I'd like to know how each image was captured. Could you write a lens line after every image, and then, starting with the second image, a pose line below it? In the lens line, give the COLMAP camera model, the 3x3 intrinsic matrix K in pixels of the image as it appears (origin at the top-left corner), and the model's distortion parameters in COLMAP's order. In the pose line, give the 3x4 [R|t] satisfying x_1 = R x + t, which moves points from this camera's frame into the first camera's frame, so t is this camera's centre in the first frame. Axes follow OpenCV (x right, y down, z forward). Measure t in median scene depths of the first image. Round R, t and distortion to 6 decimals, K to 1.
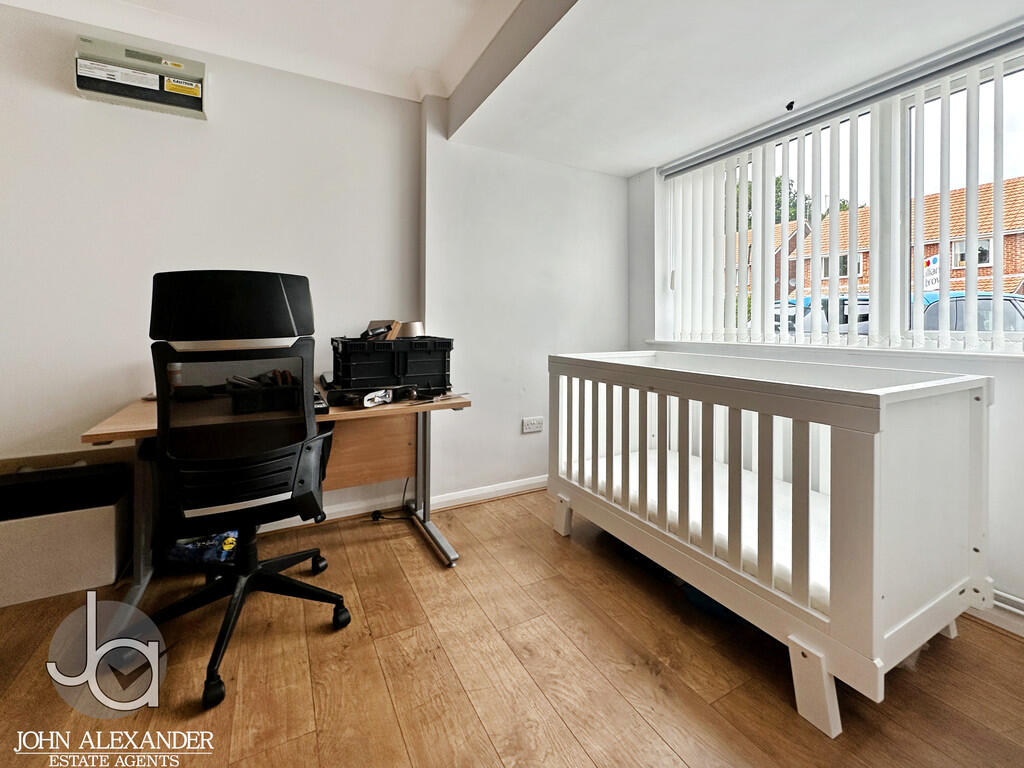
lens RADIAL K [[431.5, 0, 507.5], [0, 431.5, 327.4], [0, 0, 1]] dist [-0.002844, -0.000414]
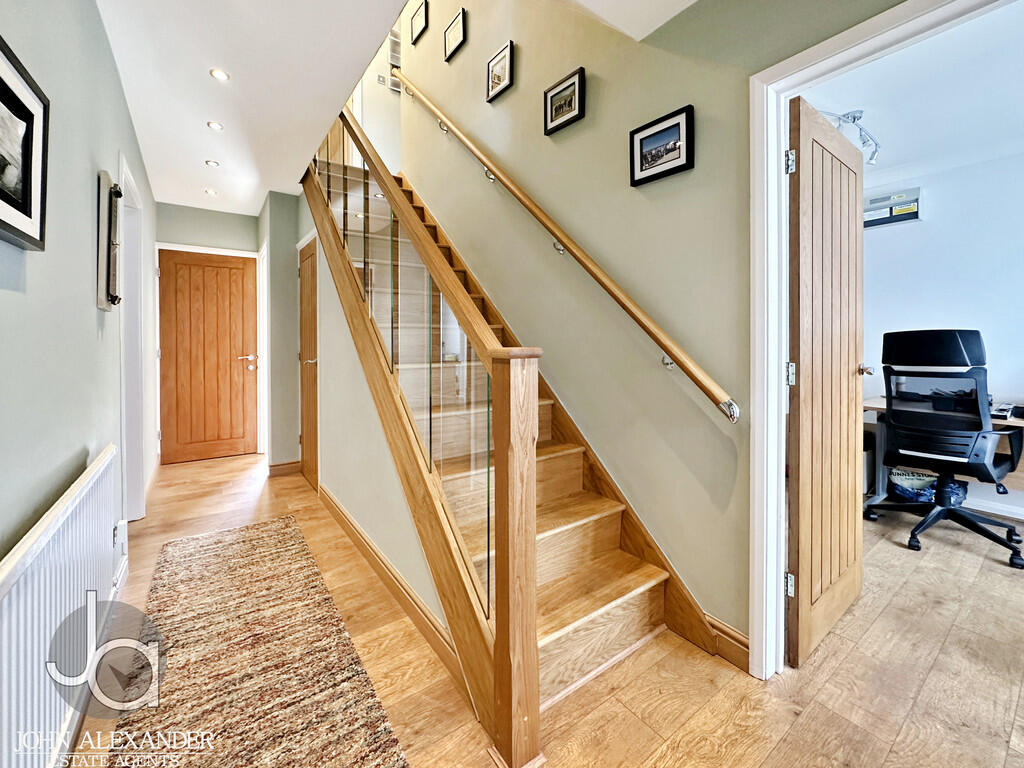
lens RADIAL K [[422.8, 0, 511.1], [0, 422.8, 339.0], [0, 0, 1]] dist [-0.000914, 0.000100]
pose [[0.140498, -0.004352, -0.990071, 0.864284], [-0.002072, 0.999987, -0.004690, -0.073091], [0.990079, 0.002710, 0.140487, -0.978498]]
